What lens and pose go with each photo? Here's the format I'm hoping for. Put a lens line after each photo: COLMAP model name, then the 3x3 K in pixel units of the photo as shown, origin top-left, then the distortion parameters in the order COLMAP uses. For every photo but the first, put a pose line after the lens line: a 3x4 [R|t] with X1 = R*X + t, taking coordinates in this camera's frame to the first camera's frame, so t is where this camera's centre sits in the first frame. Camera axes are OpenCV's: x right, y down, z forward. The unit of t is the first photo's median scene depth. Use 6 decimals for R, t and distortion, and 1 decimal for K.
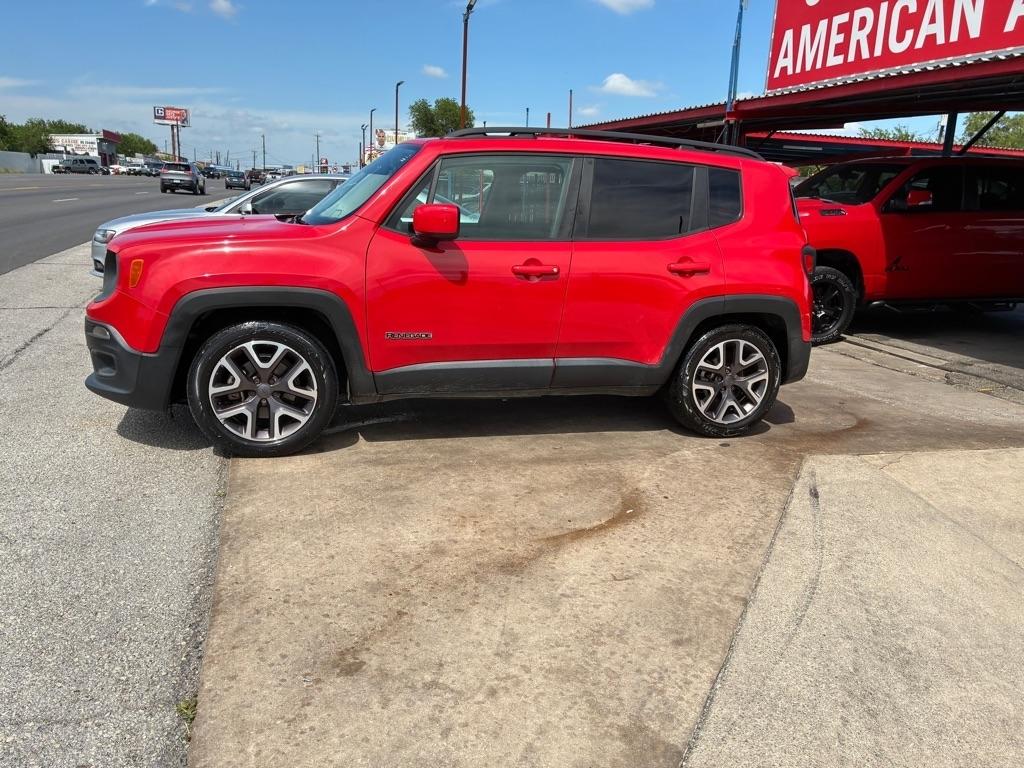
lens RADIAL K [[781.4, 0, 516.0], [0, 781.4, 396.3], [0, 0, 1]] dist [0.035906, -0.050075]
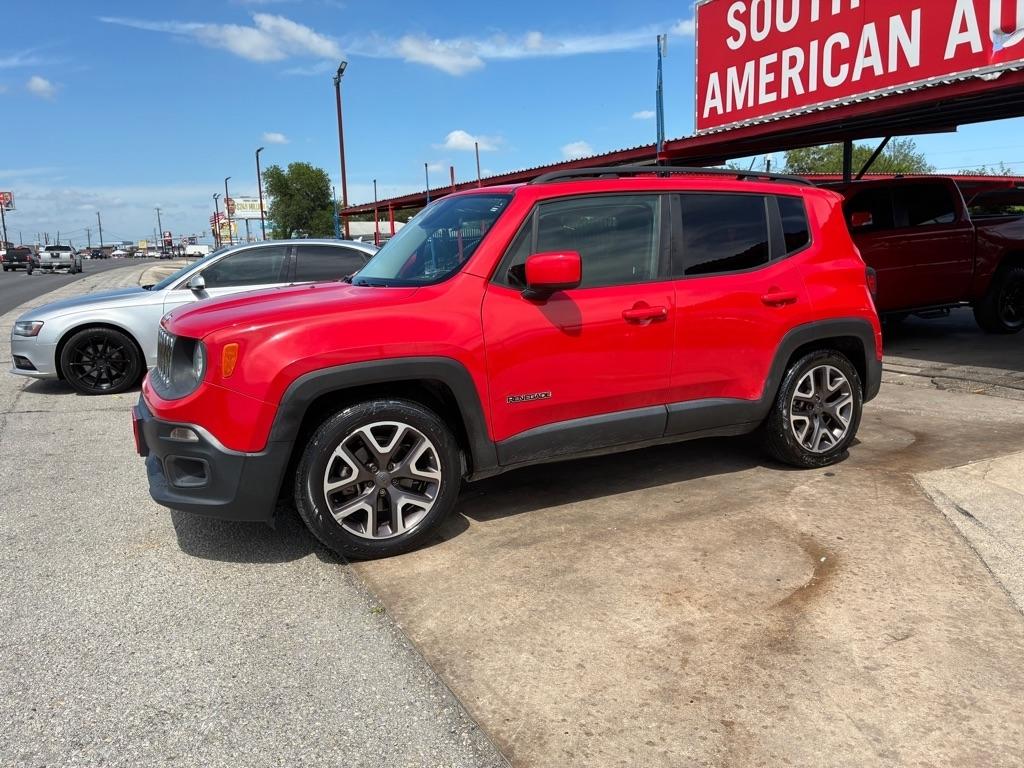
lens RADIAL K [[779.6, 0, 517.6], [0, 779.6, 376.1], [0, 0, 1]] dist [0.047867, -0.067232]
pose [[0.979676, -0.106541, 0.169954, -0.280425], [0.121111, 0.989587, -0.077778, -0.031389], [-0.159898, 0.096781, 0.982378, 0.105681]]
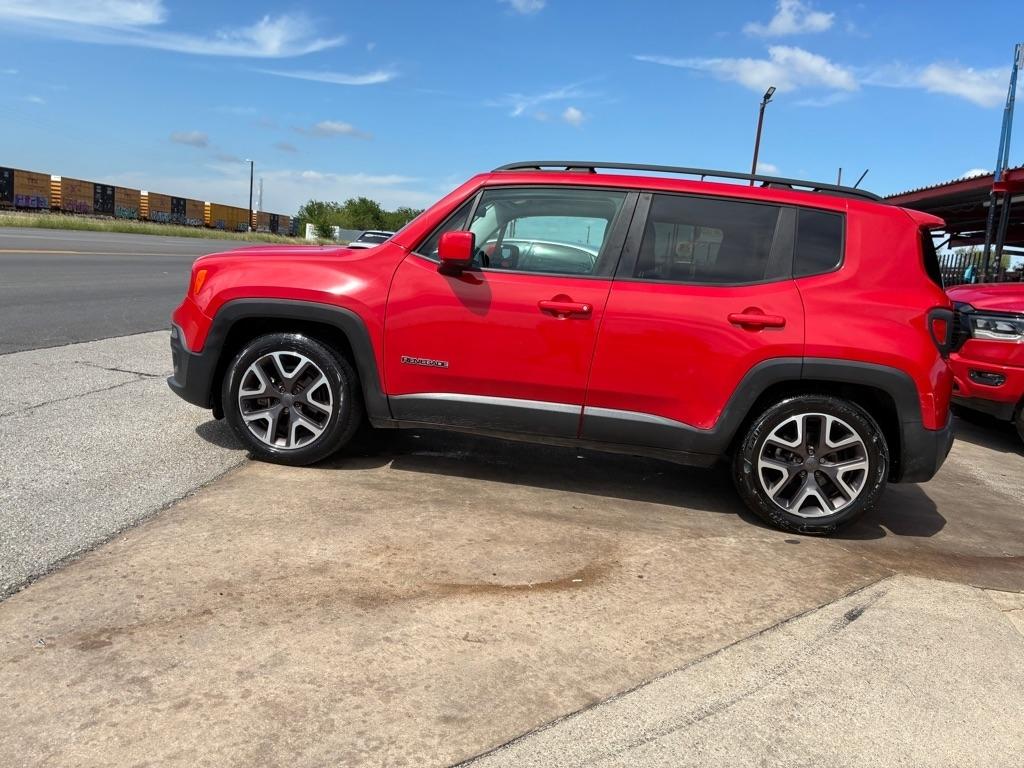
lens RADIAL K [[779.6, 0, 499.1], [0, 779.6, 374.1], [0, 0, 1]] dist [0.047867, -0.067232]
pose [[0.914299, 0.096555, -0.393364, 0.311919], [-0.149618, 0.982994, -0.106474, 0.025387], [0.376394, 0.156204, 0.913197, 0.133588]]
